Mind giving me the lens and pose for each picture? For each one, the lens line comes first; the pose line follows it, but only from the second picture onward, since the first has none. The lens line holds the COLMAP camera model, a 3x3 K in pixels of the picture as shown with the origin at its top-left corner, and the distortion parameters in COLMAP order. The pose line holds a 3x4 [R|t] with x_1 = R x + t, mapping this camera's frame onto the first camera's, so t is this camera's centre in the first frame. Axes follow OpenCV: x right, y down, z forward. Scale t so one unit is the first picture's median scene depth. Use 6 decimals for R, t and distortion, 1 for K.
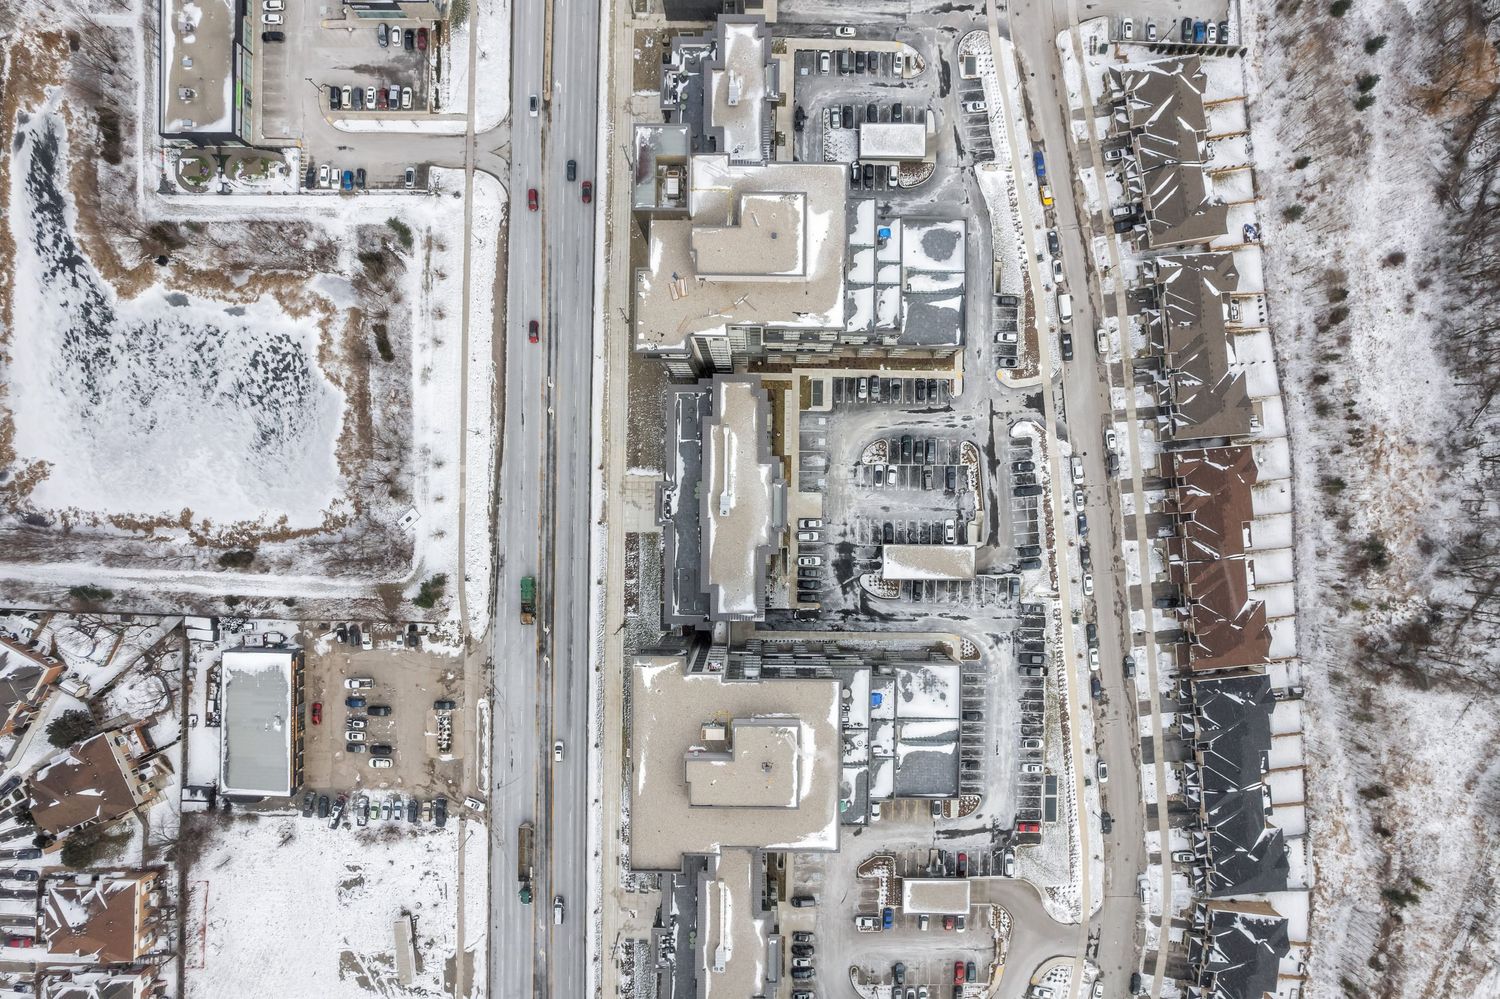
lens RADIAL K [[994.1, 0, 755.5], [0, 994.1, 501.2], [0, 0, 1]] dist [-0.094906, 0.086072]
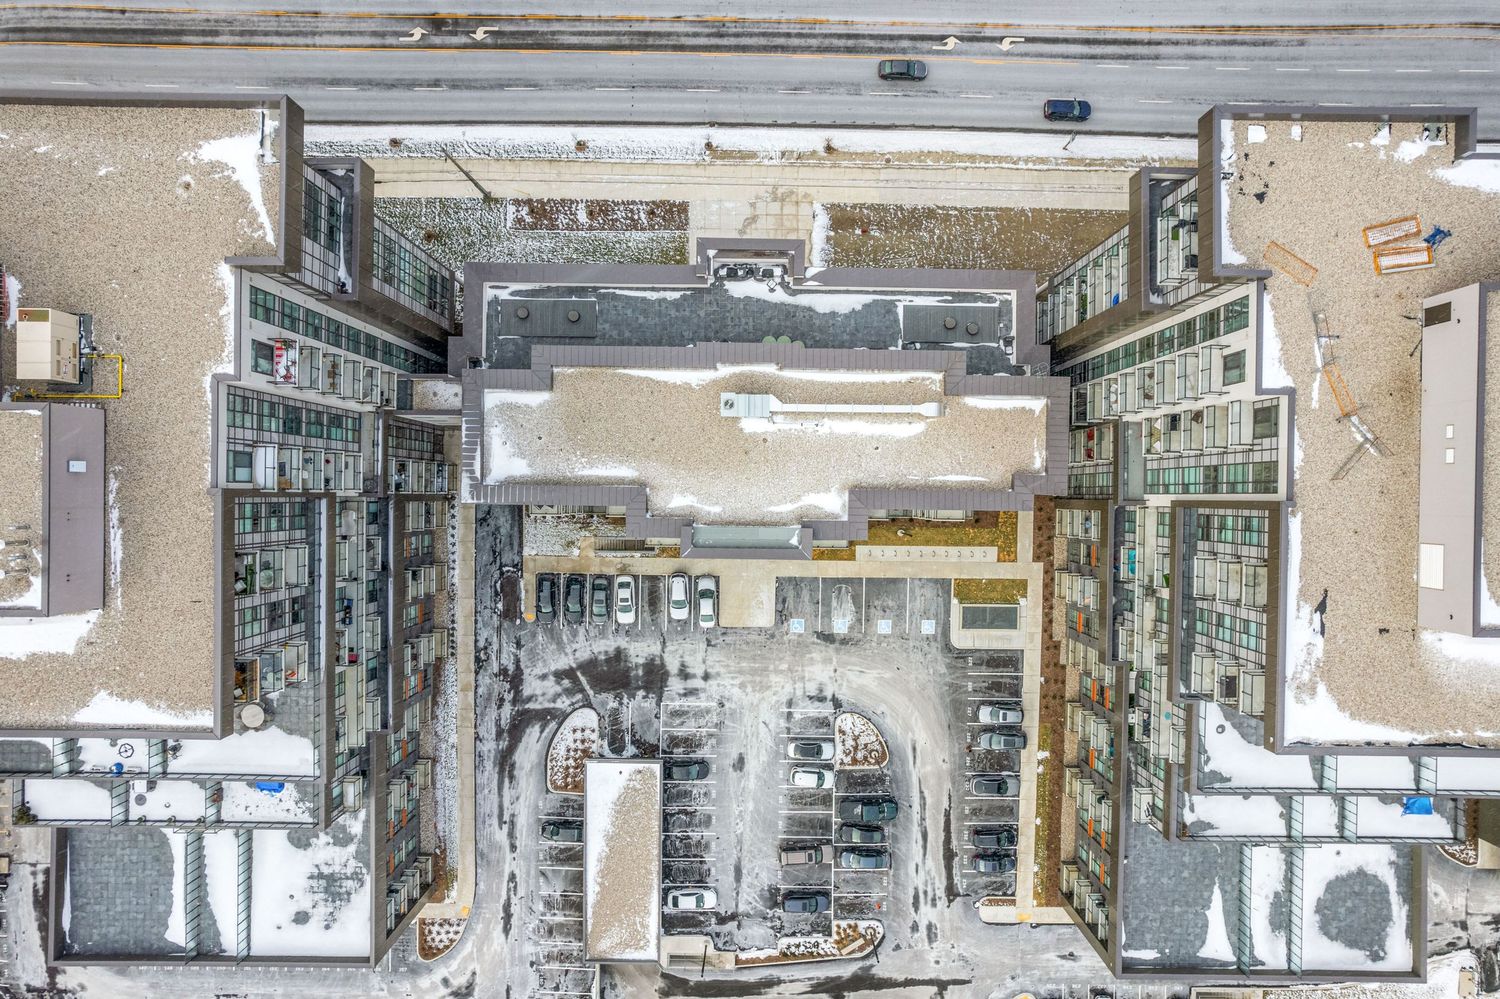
lens RADIAL K [[994.1, 0, 755.5], [0, 994.1, 501.2], [0, 0, 1]] dist [-0.094906, 0.086072]
pose [[-0.000852, 0.999948, 0.010202, 0.003793], [-0.999993, -0.000815, -0.003619, 0.001866], [-0.003611, -0.010205, 0.999941, 0.539559]]
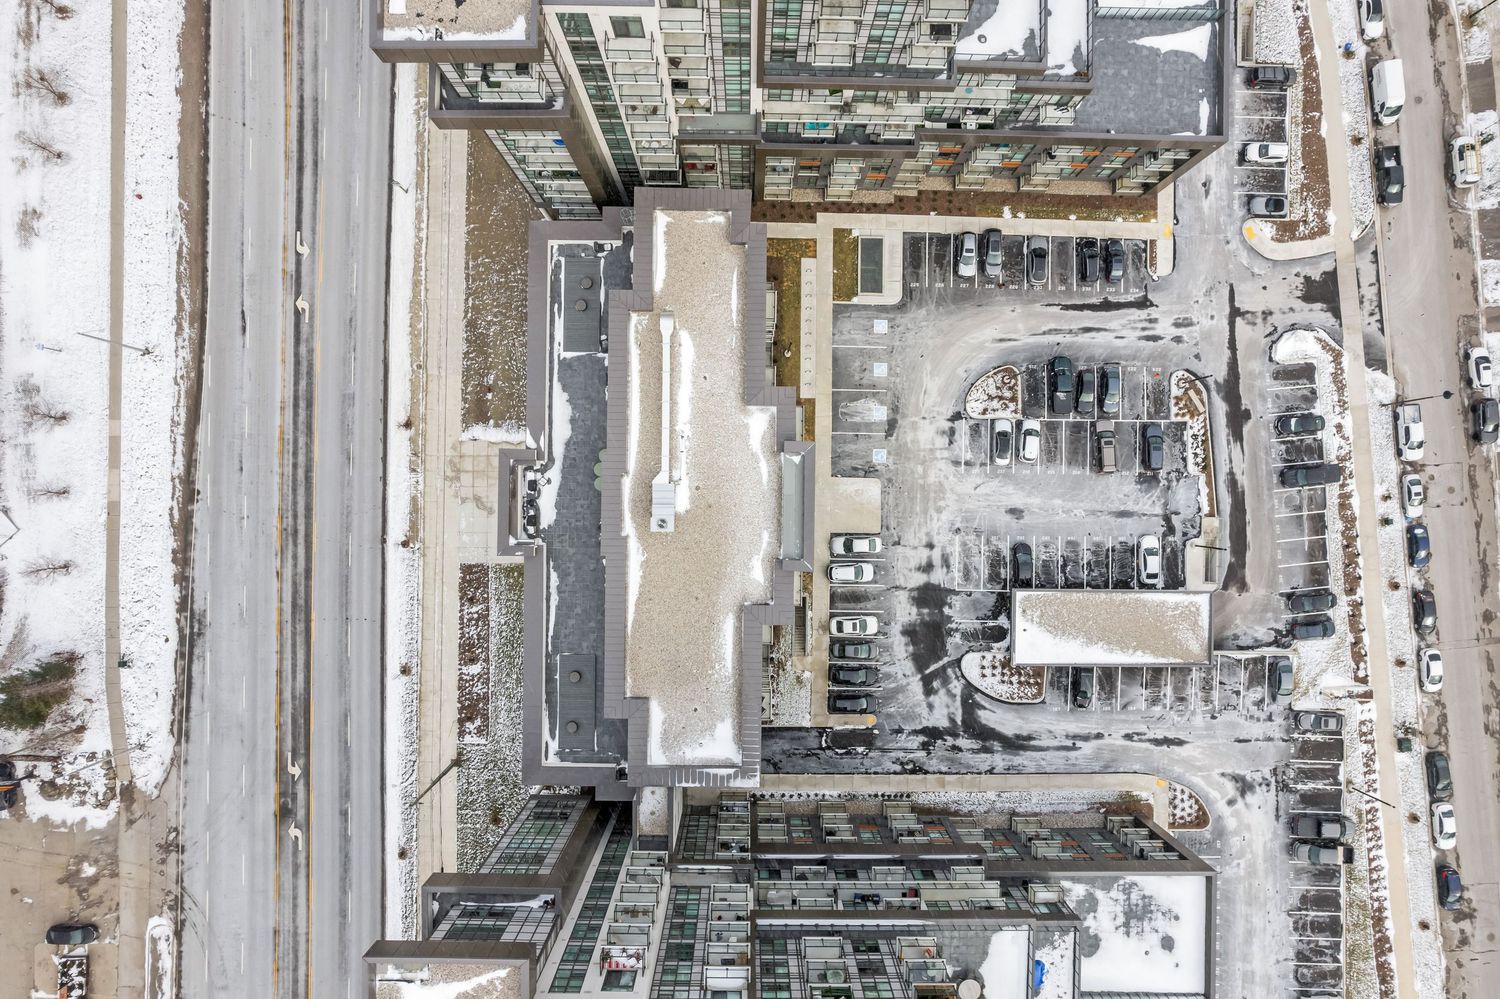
lens RADIAL K [[994.1, 0, 755.5], [0, 994.1, 501.2], [0, 0, 1]] dist [-0.094906, 0.086072]
pose [[0.999918, -0.000416, 0.012815, 0.002013], [0.000406, 1.000000, 0.000743, 0.001684], [-0.012815, -0.000738, 0.999918, 0.534225]]
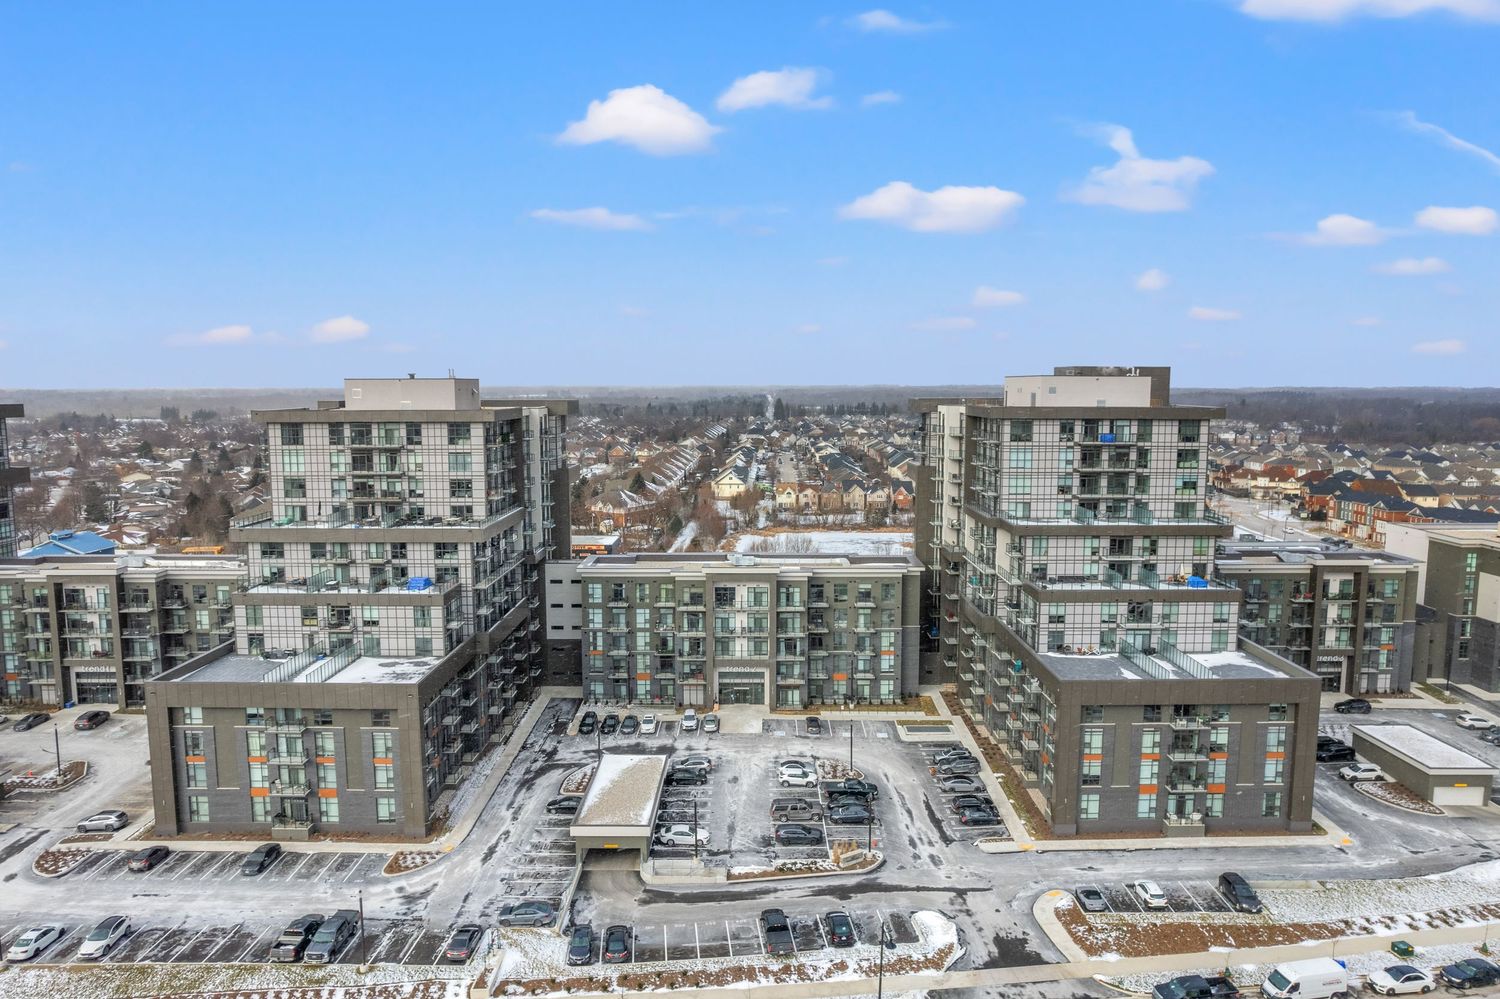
lens RADIAL K [[994.1, 0, 755.5], [0, 994.1, 501.2], [0, 0, 1]] dist [-0.094906, 0.086072]
pose [[0.012347, 0.115999, -0.993173, 0.634911], [-0.999921, -0.001095, -0.012559, 0.002854], [-0.002544, 0.993249, 0.115977, 0.791625]]
